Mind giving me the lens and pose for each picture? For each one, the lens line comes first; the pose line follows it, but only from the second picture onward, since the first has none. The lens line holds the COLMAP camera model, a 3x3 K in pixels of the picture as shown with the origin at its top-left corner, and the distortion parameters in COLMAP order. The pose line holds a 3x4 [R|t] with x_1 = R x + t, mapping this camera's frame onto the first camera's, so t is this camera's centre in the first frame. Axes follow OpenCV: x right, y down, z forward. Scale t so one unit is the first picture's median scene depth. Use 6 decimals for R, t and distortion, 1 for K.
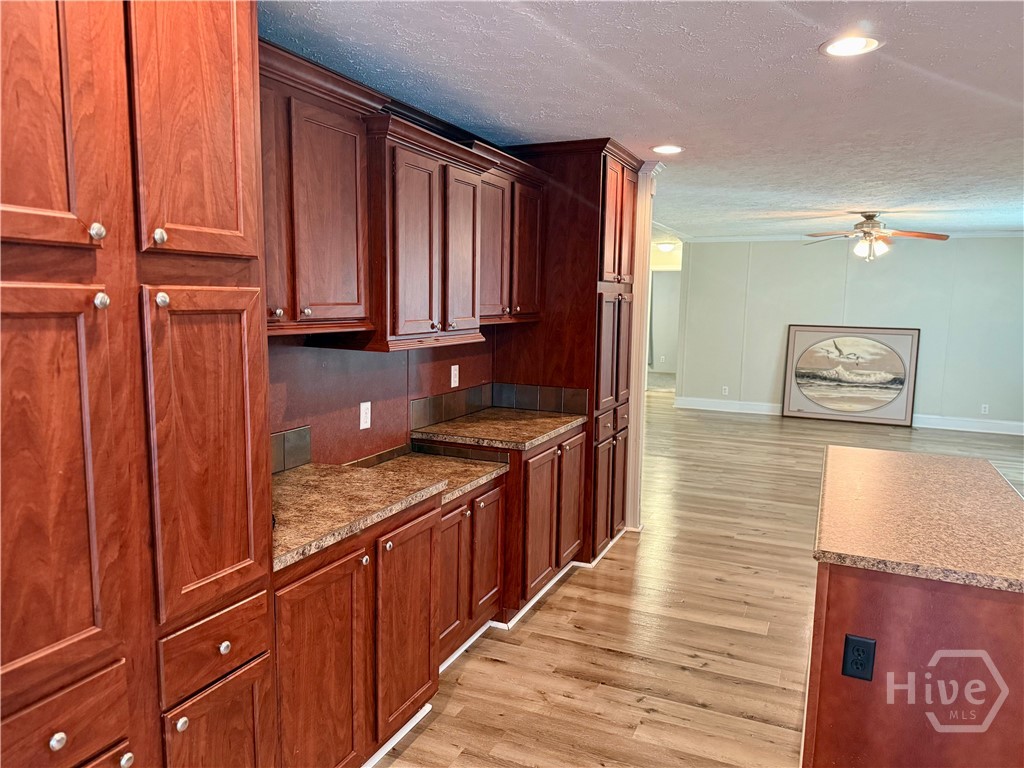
lens RADIAL K [[709.8, 0, 512.0], [0, 709.8, 384.0], [0, 0, 1]] dist [0.068753, -0.083566]
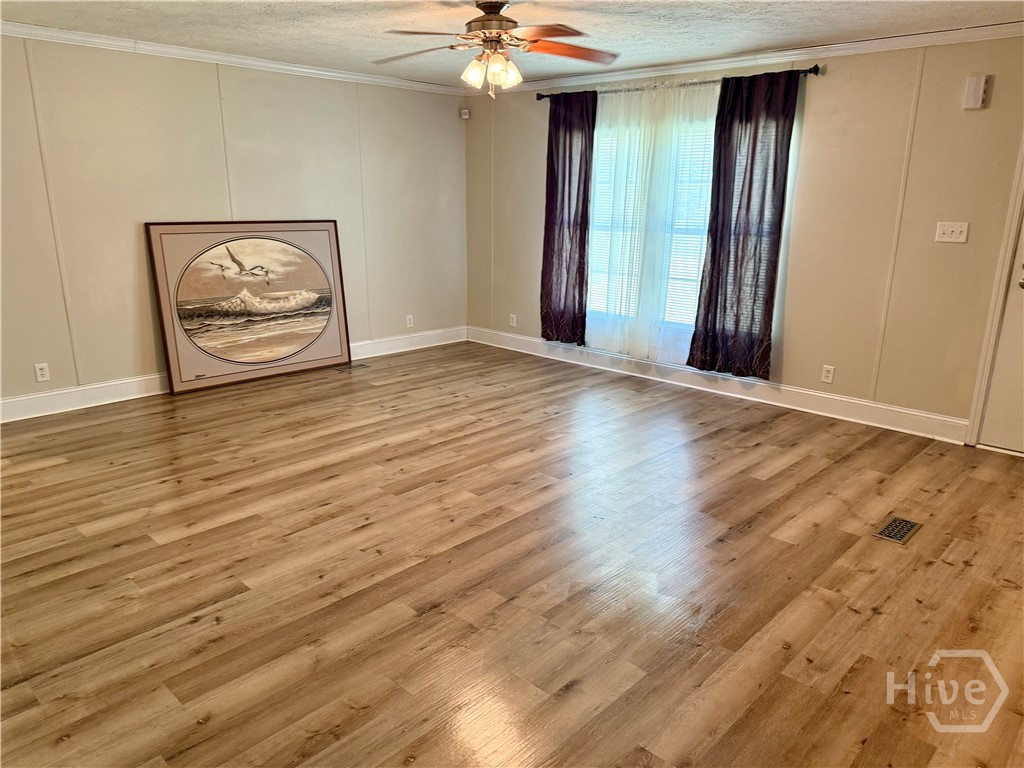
lens RADIAL K [[716.2, 0, 512.0], [0, 716.2, 384.0], [0, 0, 1]] dist [0.122311, -0.190496]
pose [[0.334499, -0.257670, 0.906486, -0.037604], [0.112650, 0.965930, 0.232999, -0.065549], [-0.935639, 0.024178, 0.352129, 0.585504]]
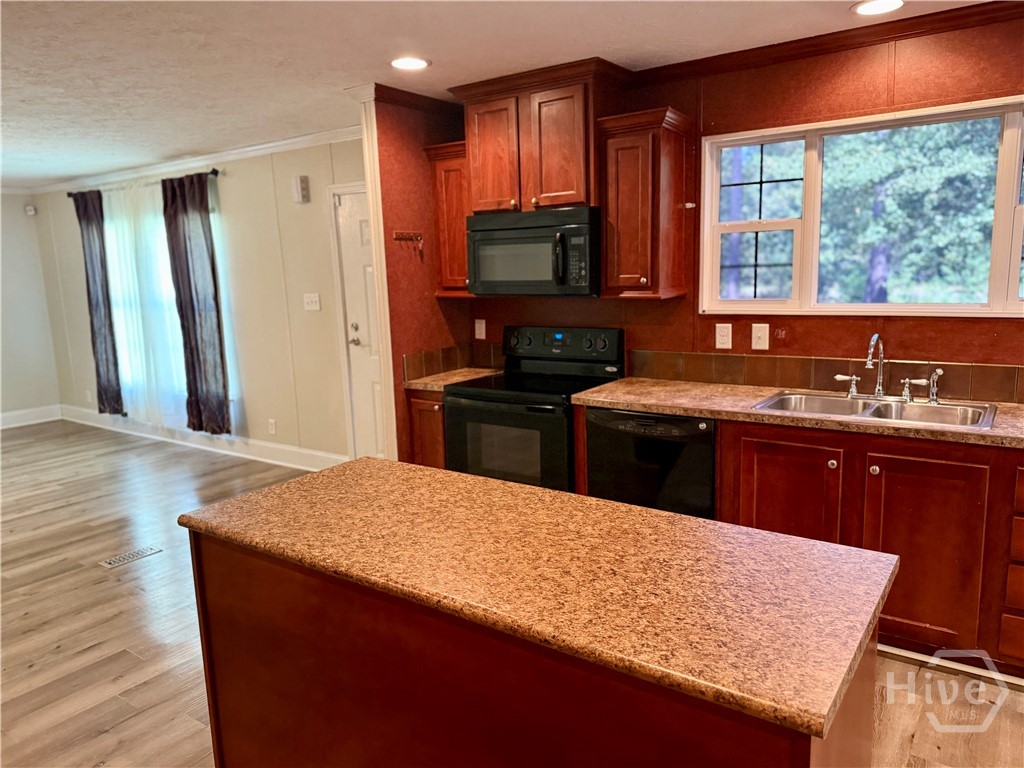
lens RADIAL K [[709.8, 0, 512.0], [0, 709.8, 384.0], [0, 0, 1]] dist [0.068753, -0.083566]
pose [[0.195774, -0.184019, 0.963229, -0.012200], [0.154347, 0.975776, 0.155045, -0.026755], [-0.968426, 0.118317, 0.219434, 0.281409]]
